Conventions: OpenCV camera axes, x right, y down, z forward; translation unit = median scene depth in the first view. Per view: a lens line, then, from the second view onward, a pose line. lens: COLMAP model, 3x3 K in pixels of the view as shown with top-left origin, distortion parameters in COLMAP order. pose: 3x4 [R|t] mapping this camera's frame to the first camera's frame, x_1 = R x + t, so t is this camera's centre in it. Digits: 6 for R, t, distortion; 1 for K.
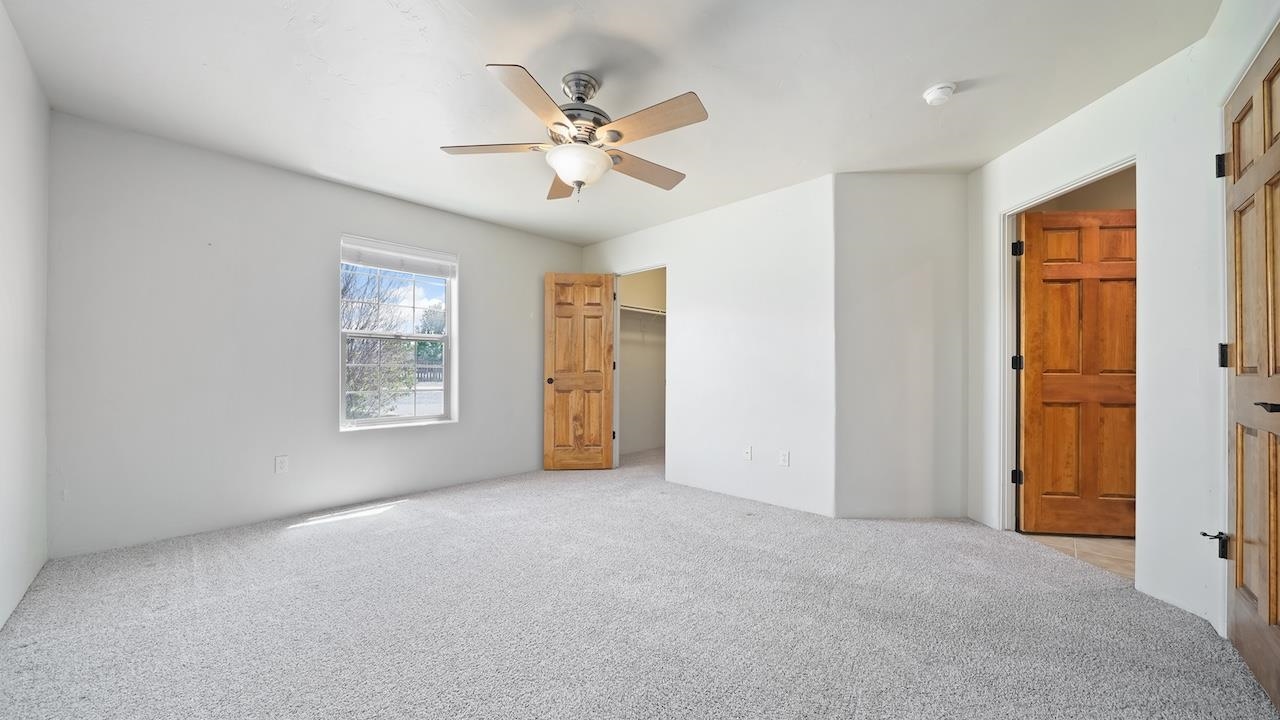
lens RADIAL K [[454.9, 0, 637.8], [0, 454.9, 367.1], [0, 0, 1]] dist [-0.000798, -0.000072]
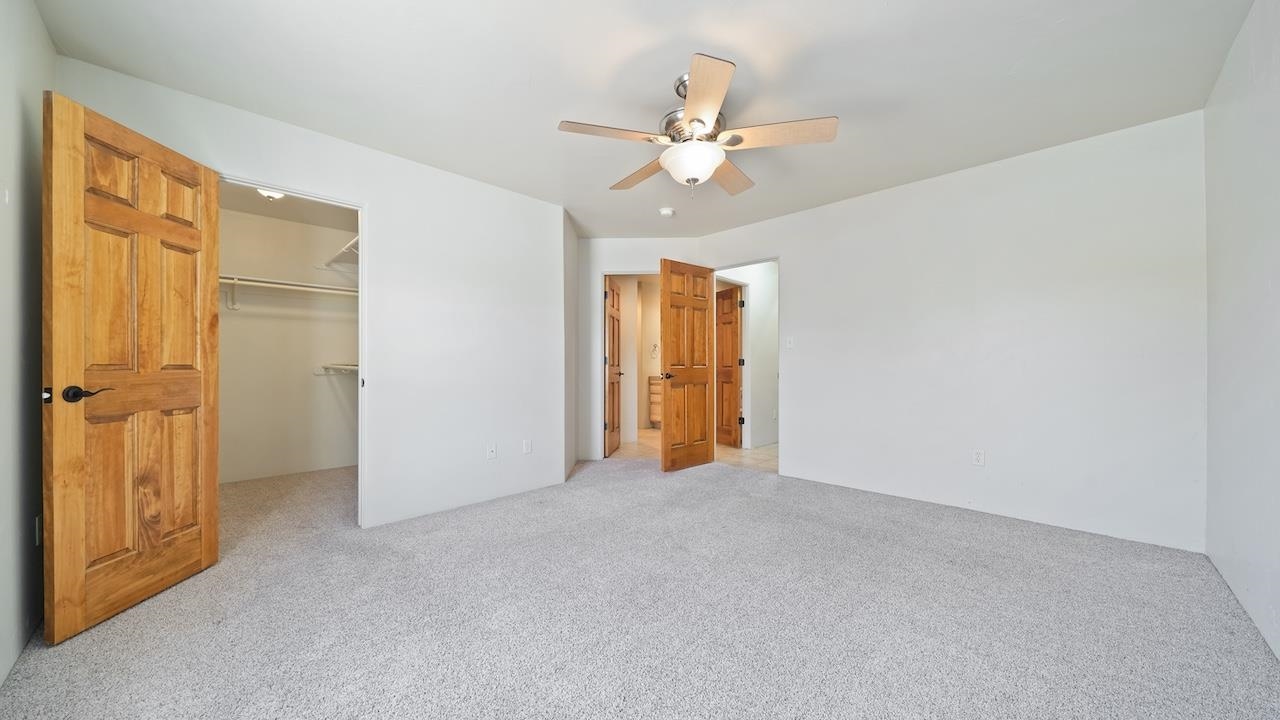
lens RADIAL K [[454.9, 0, 637.8], [0, 454.9, 367.1], [0, 0, 1]] dist [-0.000798, -0.000072]
pose [[0.000979, -0.000266, 0.999999, -0.556176], [0.001956, 0.999998, 0.000264, 0.009672], [-0.999998, 0.001956, 0.000980, 0.540527]]
